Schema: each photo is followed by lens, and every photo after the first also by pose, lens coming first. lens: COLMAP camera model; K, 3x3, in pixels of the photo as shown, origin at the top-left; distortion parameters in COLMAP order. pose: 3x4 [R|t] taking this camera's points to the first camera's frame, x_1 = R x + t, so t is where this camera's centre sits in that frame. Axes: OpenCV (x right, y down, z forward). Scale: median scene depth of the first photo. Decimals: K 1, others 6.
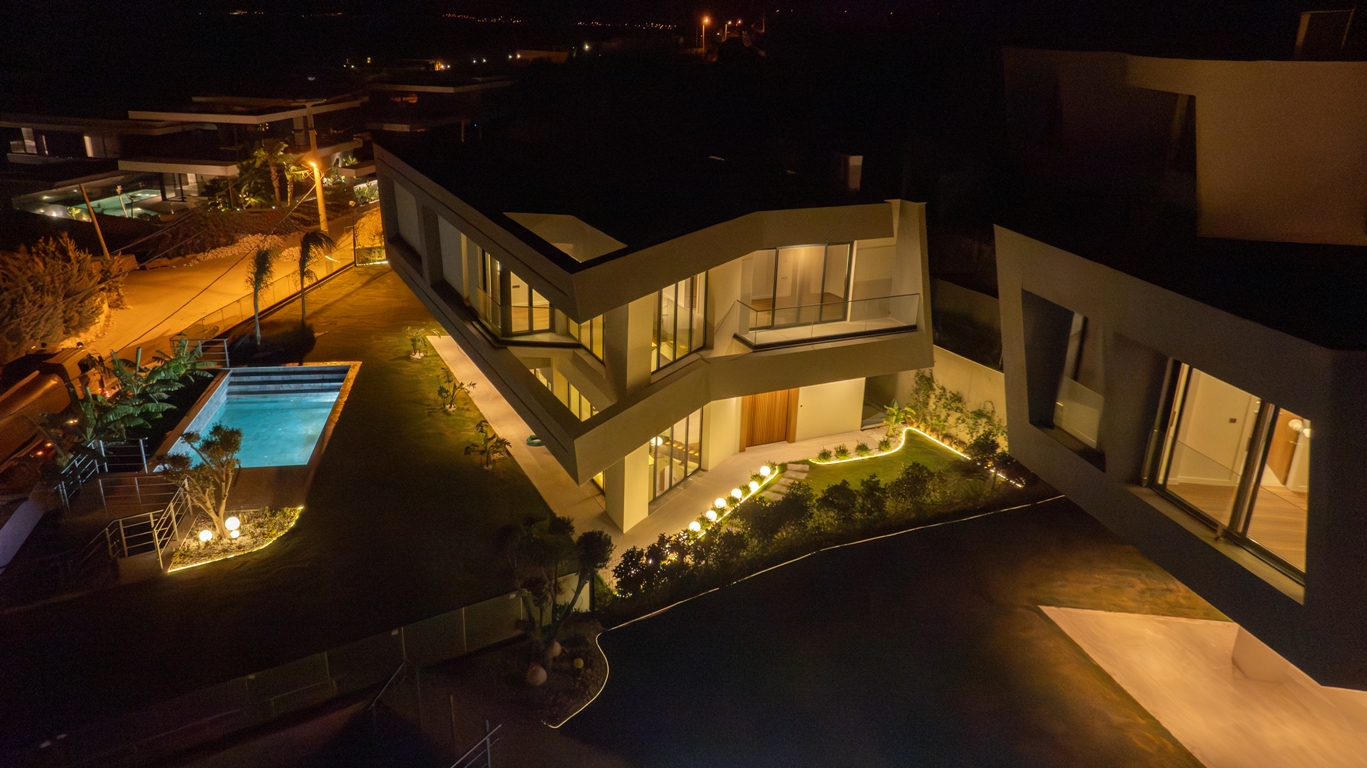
lens RADIAL K [[997.7, 0, 682.8], [0, 997.7, 389.2], [0, 0, 1]] dist [-0.001935, 0.009291]
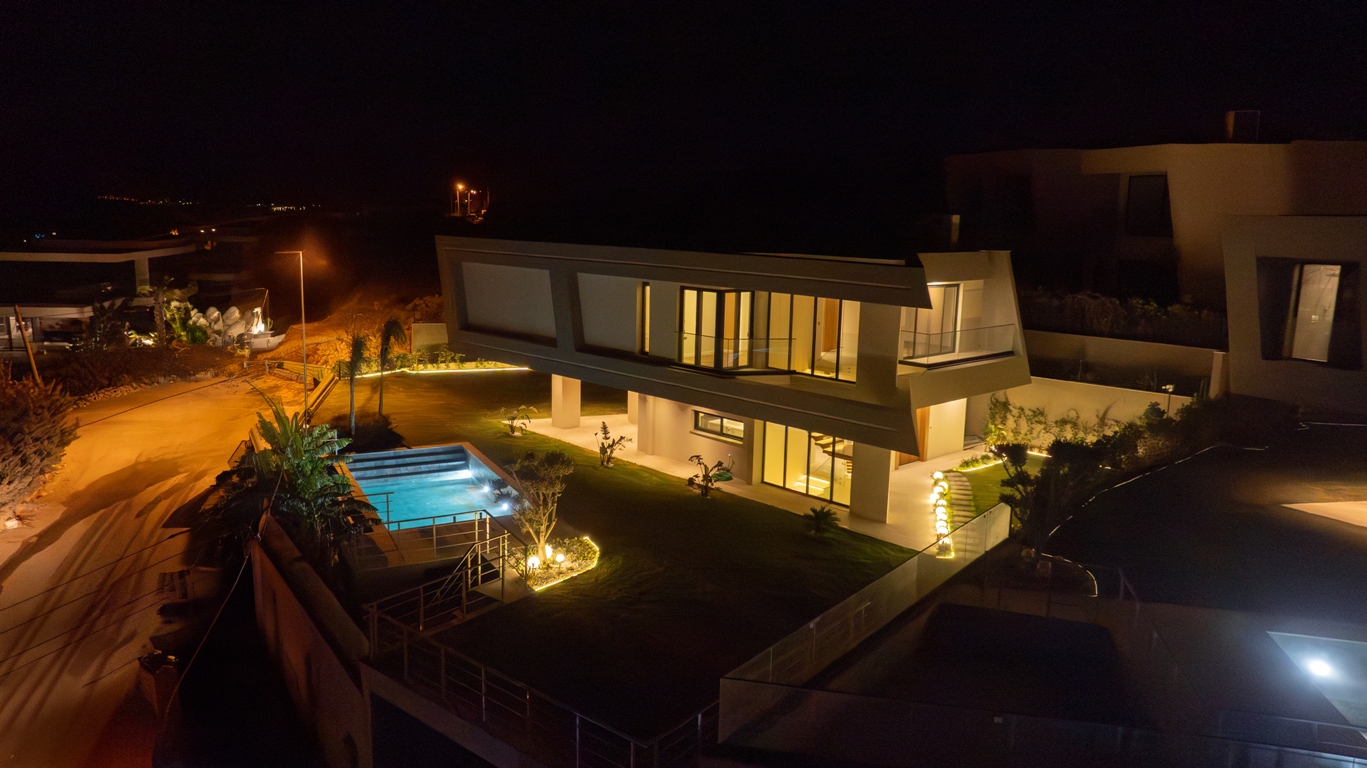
lens RADIAL K [[997.7, 0, 684.0], [0, 997.7, 380.2], [0, 0, 1]] dist [-0.001935, 0.009291]
pose [[0.949644, -0.060392, 0.307457, -0.499392], [0.114279, 0.980415, -0.160396, 0.114793], [-0.291749, 0.187455, 0.937946, -0.009807]]
